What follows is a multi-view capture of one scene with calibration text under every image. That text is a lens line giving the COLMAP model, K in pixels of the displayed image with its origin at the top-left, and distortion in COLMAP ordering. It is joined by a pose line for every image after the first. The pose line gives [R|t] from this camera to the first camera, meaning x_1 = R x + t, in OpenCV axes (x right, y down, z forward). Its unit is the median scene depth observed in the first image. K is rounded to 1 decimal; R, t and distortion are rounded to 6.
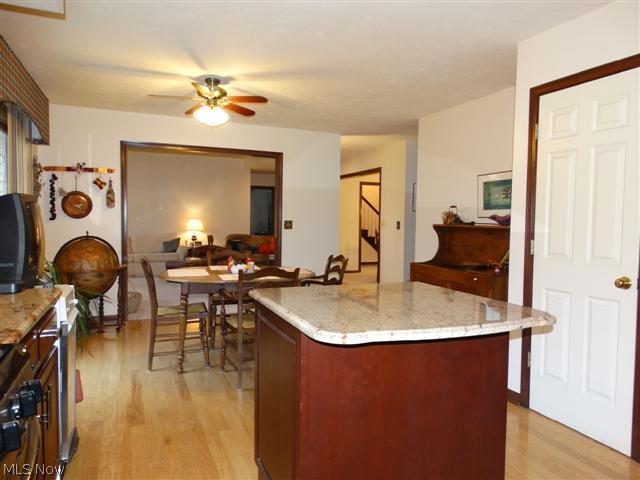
lens RADIAL K [[450.4, 0, 317.9], [0, 450.4, 237.4], [0, 0, 1]] dist [-0.000497, -0.000039]
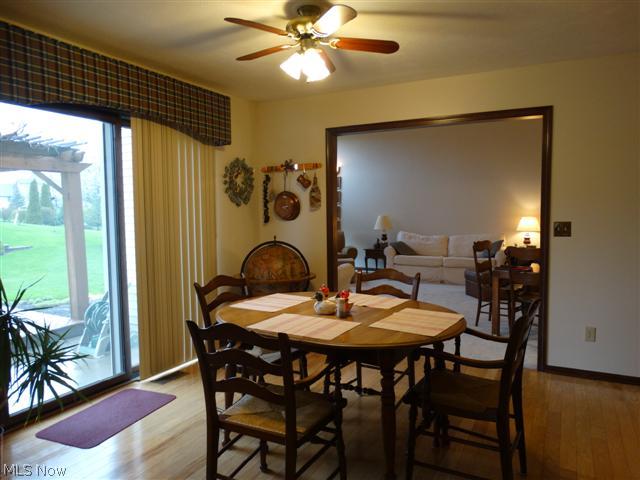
lens RADIAL K [[450.4, 0, 317.9], [0, 450.4, 237.4], [0, 0, 1]] dist [-0.000497, -0.000039]
pose [[0.636078, 0.025236, -0.771212, 0.219530], [-0.017530, 0.999680, 0.018254, -0.026880], [0.771426, 0.001909, 0.636316, 0.464379]]
